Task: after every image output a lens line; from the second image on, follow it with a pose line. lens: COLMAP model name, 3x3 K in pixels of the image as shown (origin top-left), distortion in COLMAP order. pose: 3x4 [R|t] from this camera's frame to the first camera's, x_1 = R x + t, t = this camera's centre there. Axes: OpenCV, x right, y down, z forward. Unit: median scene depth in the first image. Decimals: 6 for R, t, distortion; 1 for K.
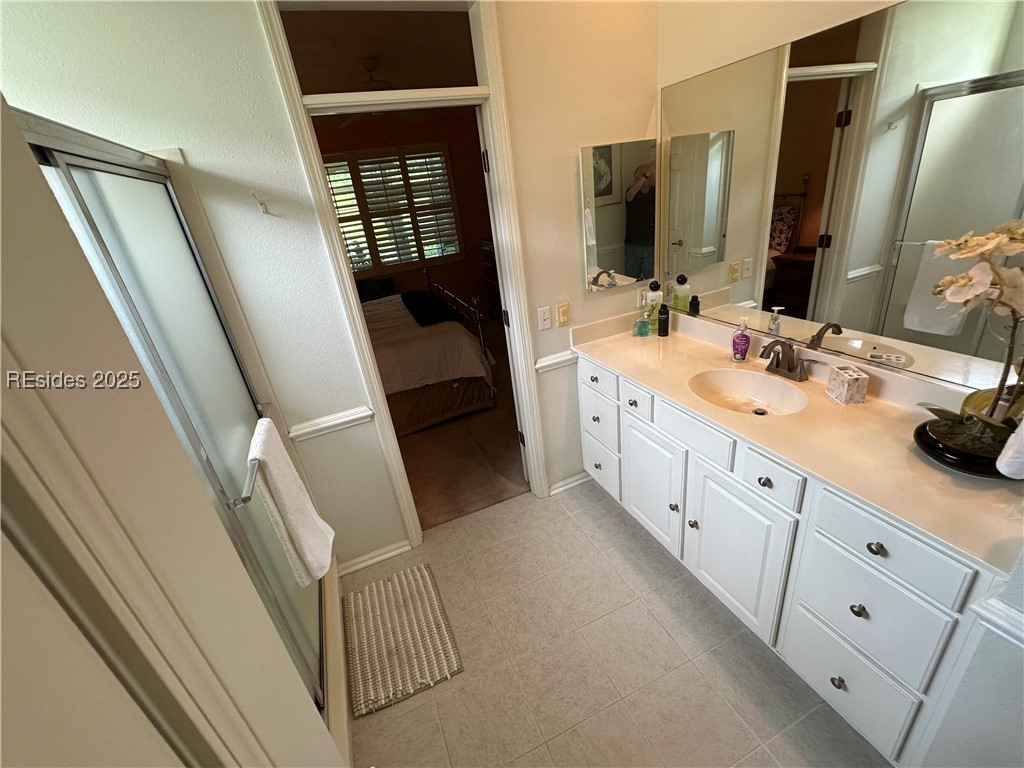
lens RADIAL K [[440.1, 0, 511.4], [0, 440.1, 384.1], [0, 0, 1]] dist [-0.003768, 0.000048]
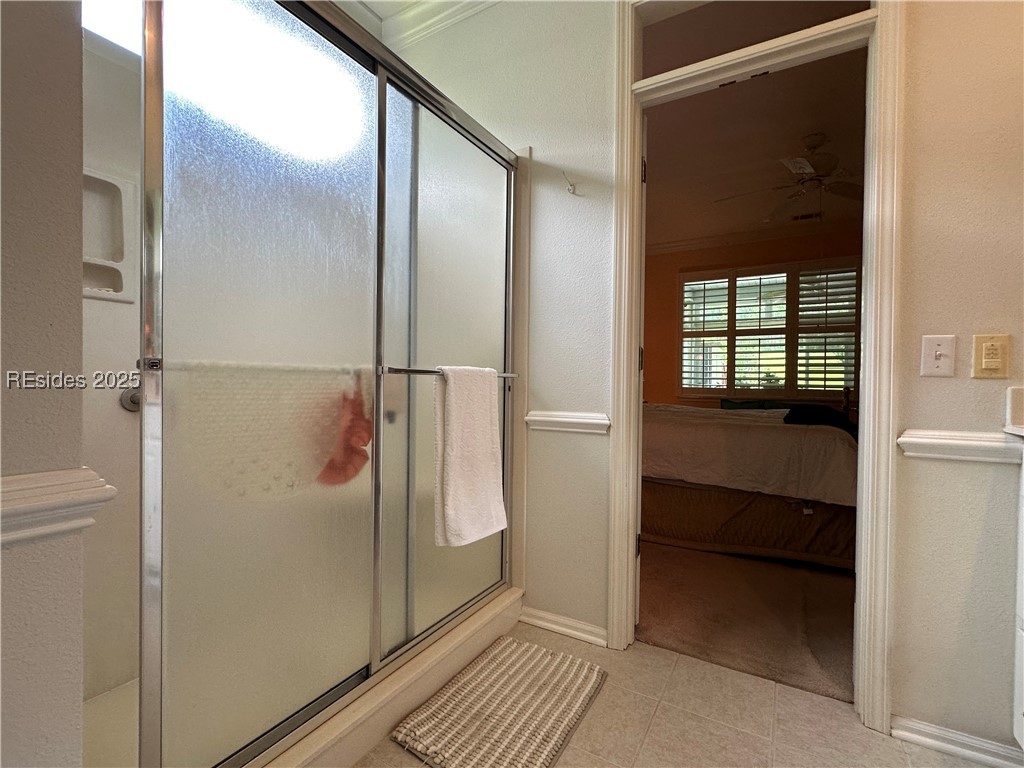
lens RADIAL K [[471.3, 0, 511.2], [0, 471.3, 386.7], [0, 0, 1]] dist [-0.002636, -0.000699]
pose [[0.584771, 0.136057, -0.799707, 0.242801], [-0.410641, 0.899840, -0.147181, 0.192002], [0.699583, 0.414460, 0.582071, 0.320191]]
